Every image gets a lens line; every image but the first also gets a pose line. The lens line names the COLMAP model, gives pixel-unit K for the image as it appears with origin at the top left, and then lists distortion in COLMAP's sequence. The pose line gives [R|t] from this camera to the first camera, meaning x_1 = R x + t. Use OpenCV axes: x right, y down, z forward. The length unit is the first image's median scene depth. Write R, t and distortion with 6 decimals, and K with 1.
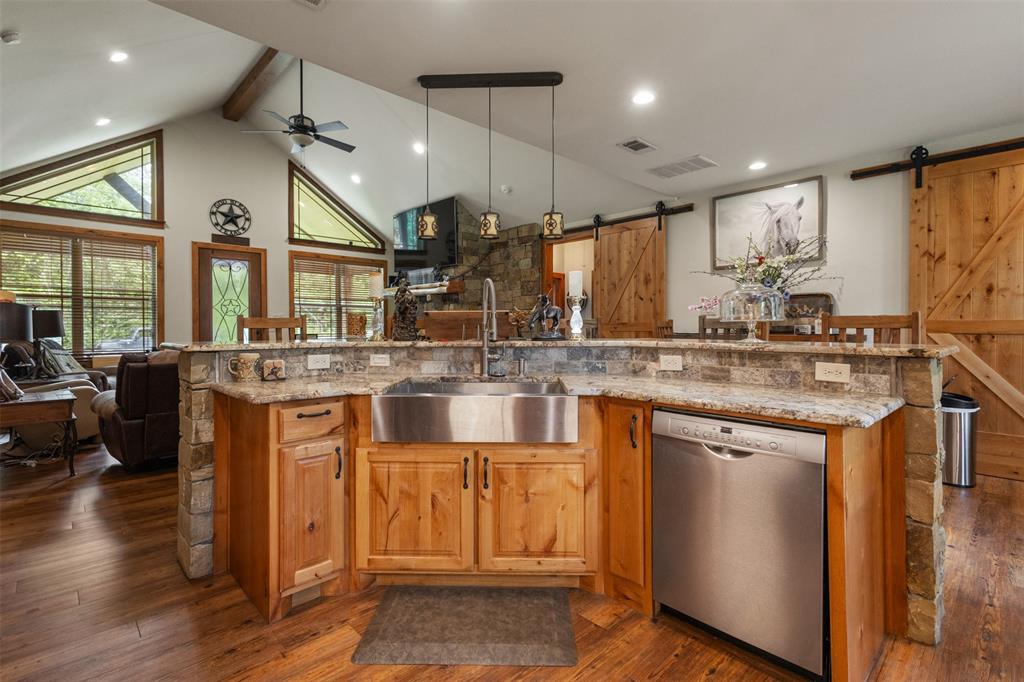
lens RADIAL K [[477.0, 0, 515.6], [0, 477.0, 330.9], [0, 0, 1]] dist [0.009980, -0.000893]
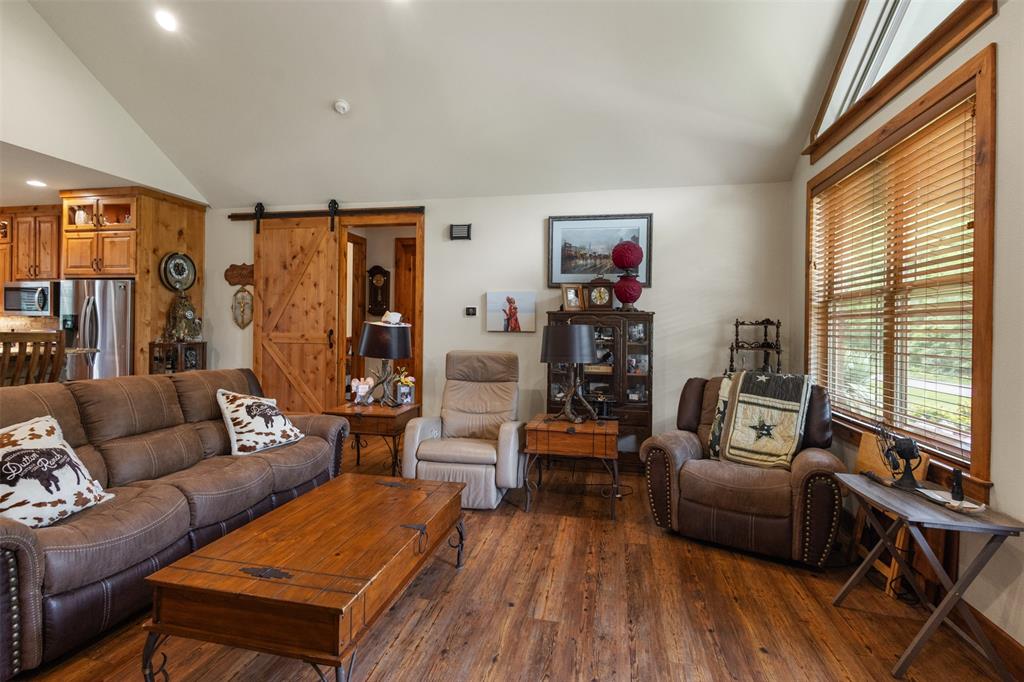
lens RADIAL K [[472.6, 0, 511.2], [0, 472.6, 328.9], [0, 0, 1]] dist [0.009655, -0.000782]
pose [[-0.831879, -0.012833, -0.554809, -0.425270], [-0.021079, 0.999742, 0.008481, -0.034368], [0.554557, 0.018751, -0.831934, 1.286331]]
